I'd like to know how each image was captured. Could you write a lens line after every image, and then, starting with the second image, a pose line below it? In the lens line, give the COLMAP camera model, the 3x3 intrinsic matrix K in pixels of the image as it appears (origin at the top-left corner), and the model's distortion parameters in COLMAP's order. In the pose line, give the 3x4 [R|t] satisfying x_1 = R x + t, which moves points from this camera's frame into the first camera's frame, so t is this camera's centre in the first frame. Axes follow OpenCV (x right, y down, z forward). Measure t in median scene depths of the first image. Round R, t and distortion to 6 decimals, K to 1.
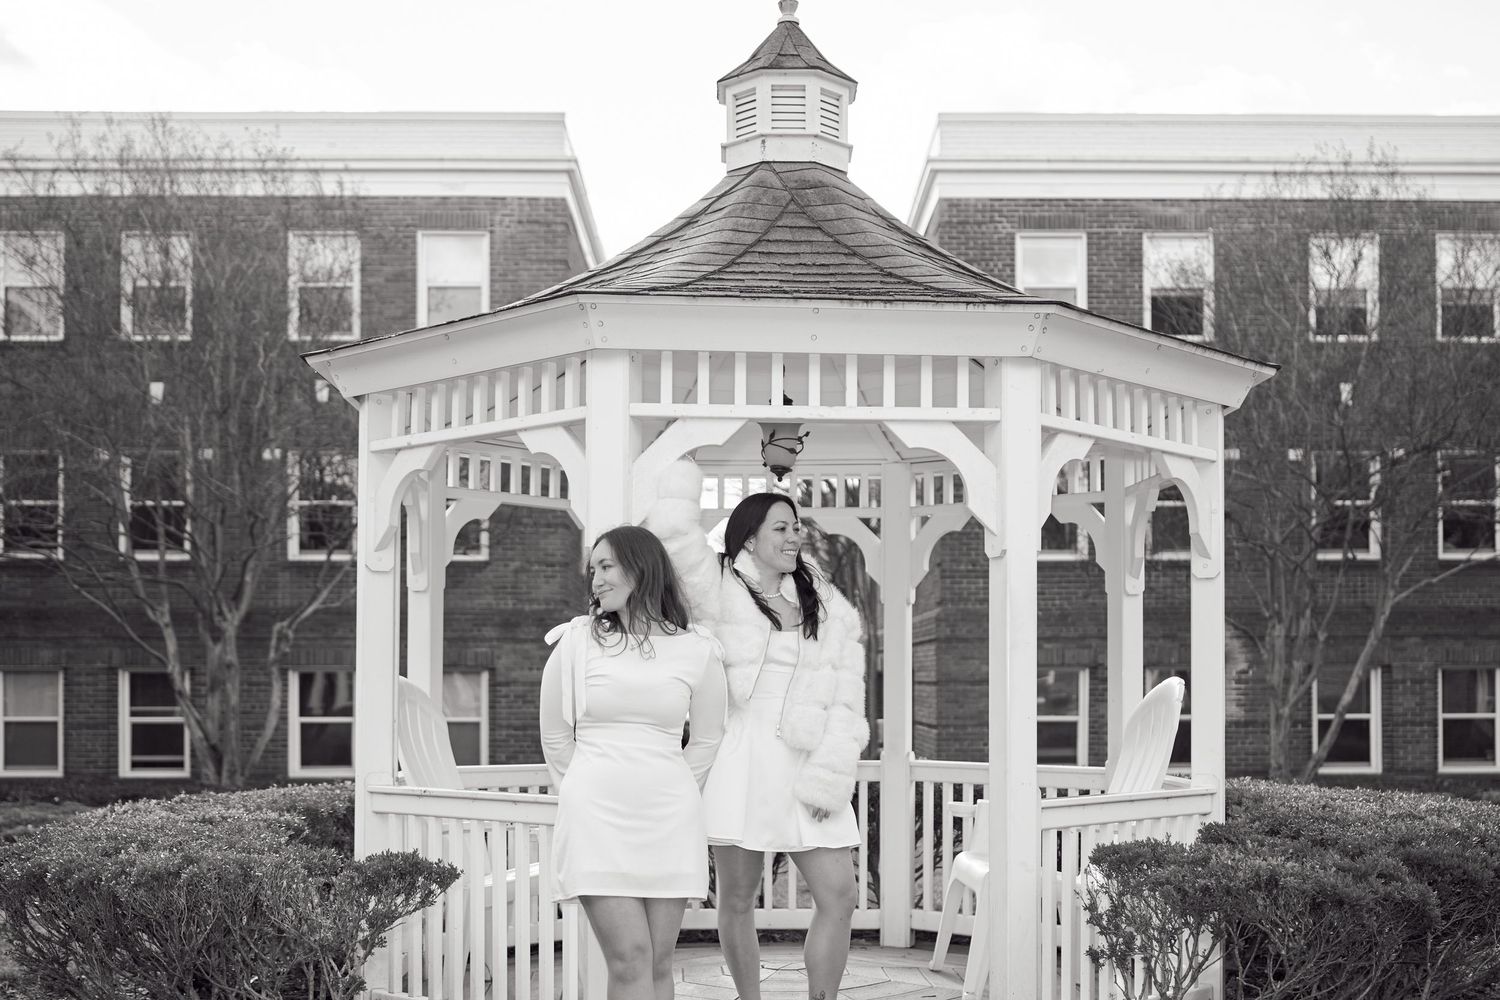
lens RADIAL K [[1698.4, 0, 769.1], [0, 1698.4, 627.0], [0, 0, 1]] dist [-0.011966, 0.007765]
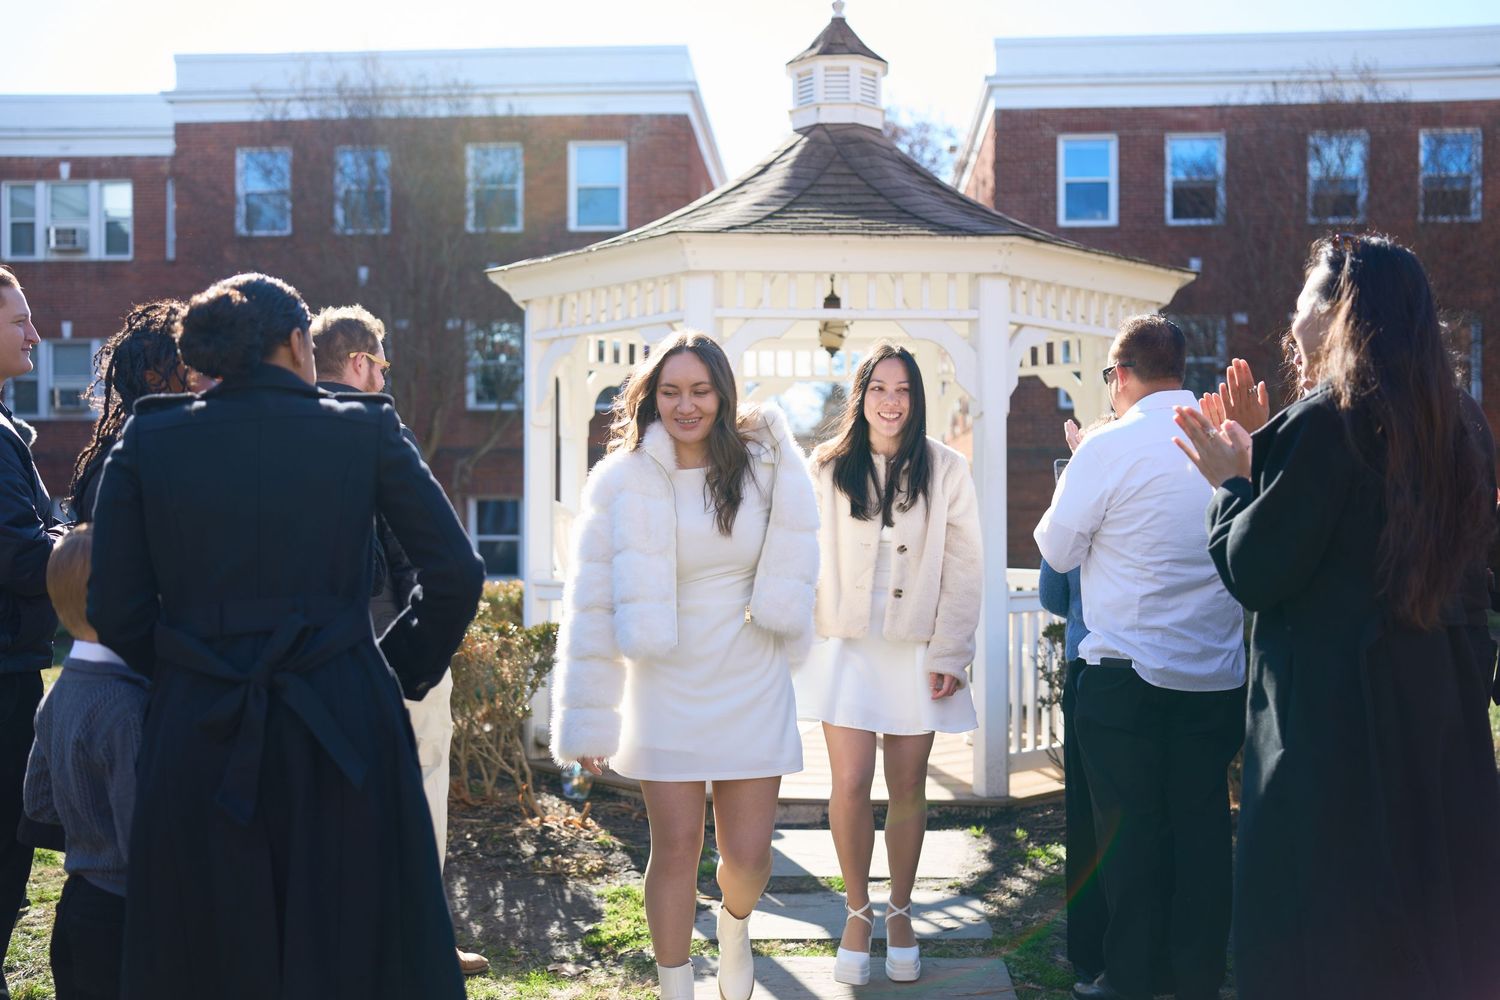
lens RADIAL K [[1471.0, 0, 753.5], [0, 1471.0, 460.5], [0, 0, 1]] dist [0.003079, 0.022095]
pose [[0.996763, 0.000505, -0.080392, 0.014735], [-0.000525, 1.000000, -0.000231, -0.001428], [0.080392, 0.000273, 0.996763, -0.065867]]
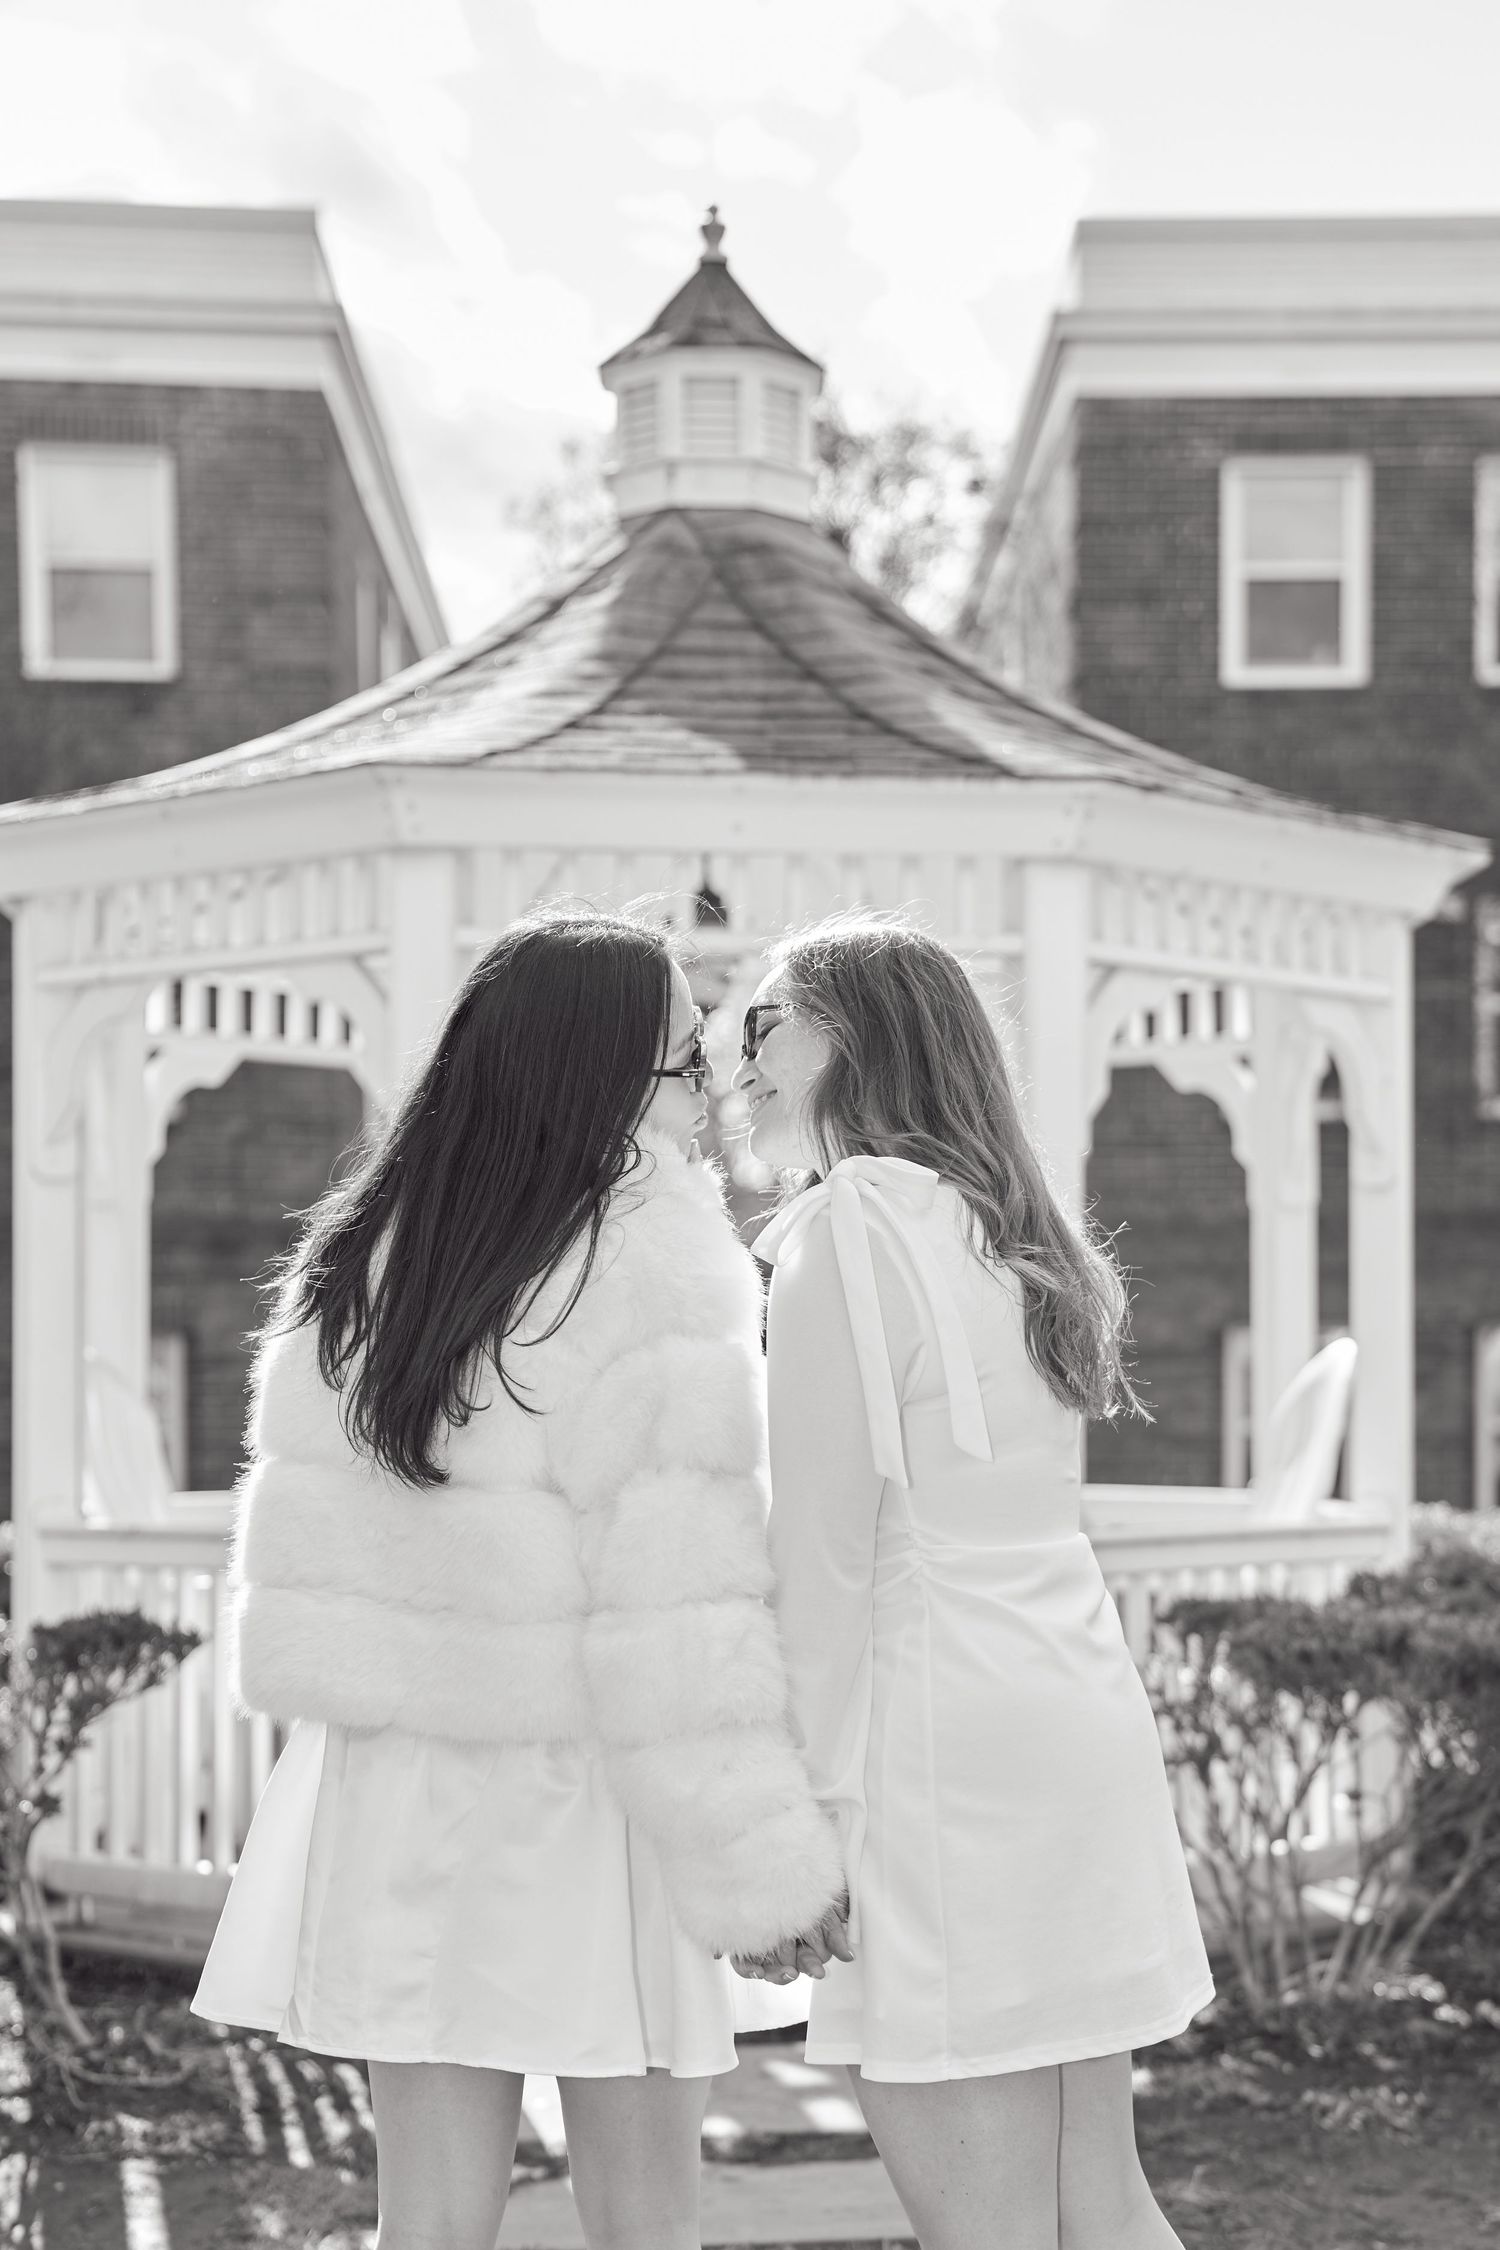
lens RADIAL K [[3762.5, 0, 822.3], [0, 3762.5, 1320.8], [0, 0, 1]] dist [0.178383, -0.112527]
pose [[0.999909, -0.004319, 0.012766, 0.011887], [0.004054, 0.999777, 0.020725, -0.003093], [-0.012852, -0.020671, 0.999704, -0.137949]]
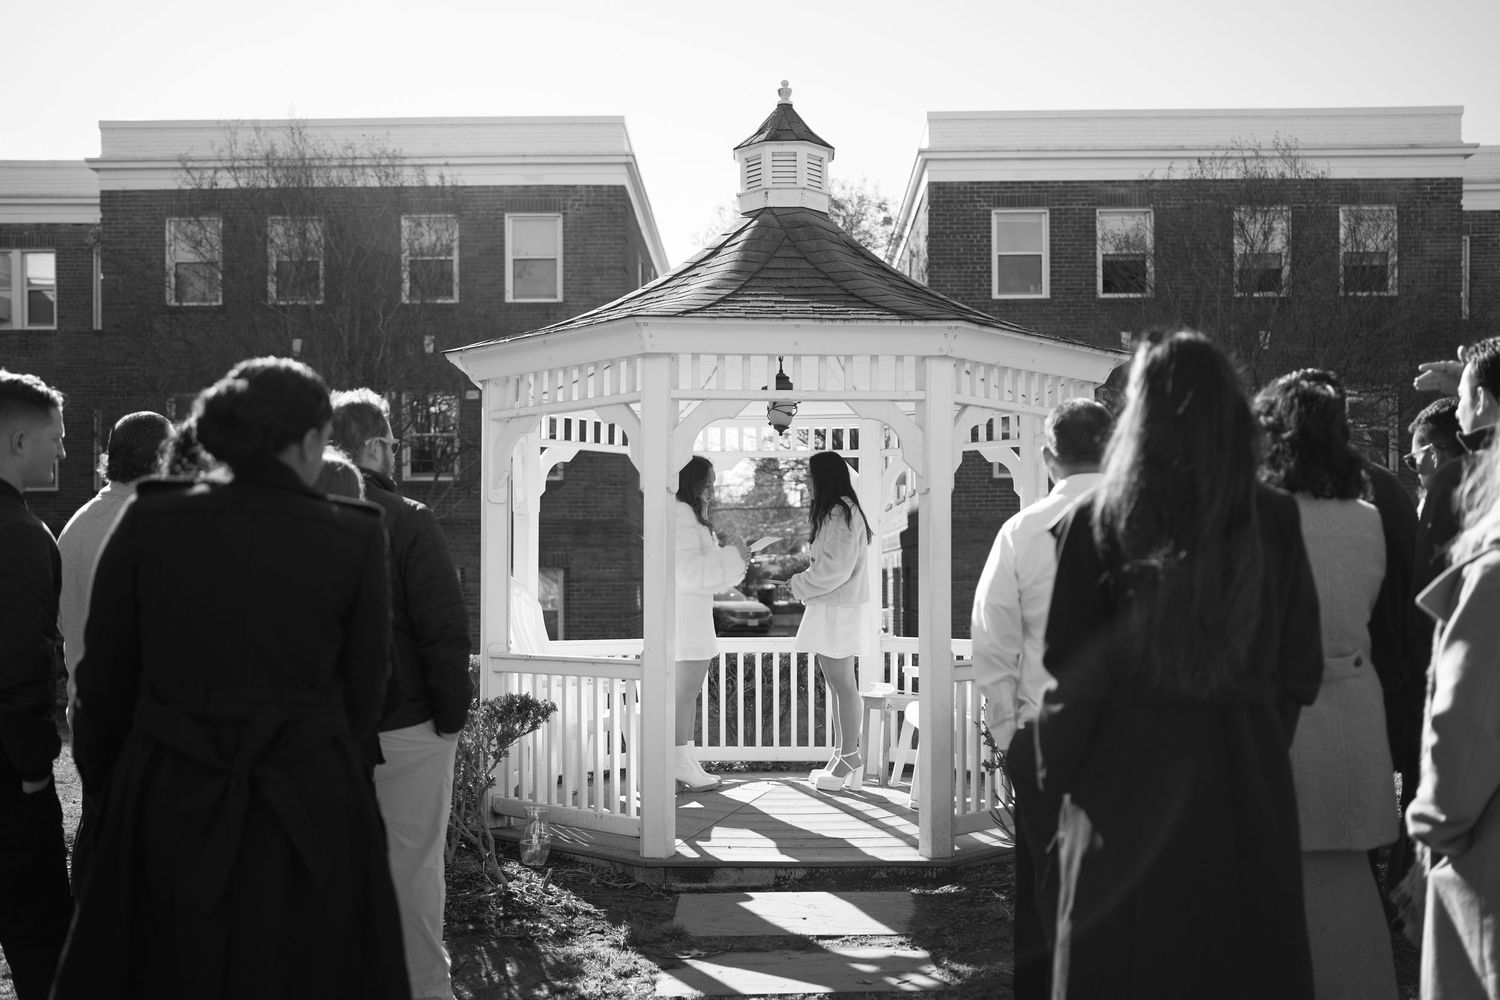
lens RADIAL K [[1486.1, 0, 743.7], [0, 1486.1, 540.2], [0, 0, 1]] dist [-0.015177, -0.010436]
pose [[0.999201, -0.004848, -0.039666, 0.009261], [0.005134, 0.999962, 0.007108, -0.003208], [0.039630, -0.007306, 0.999188, -0.083435]]
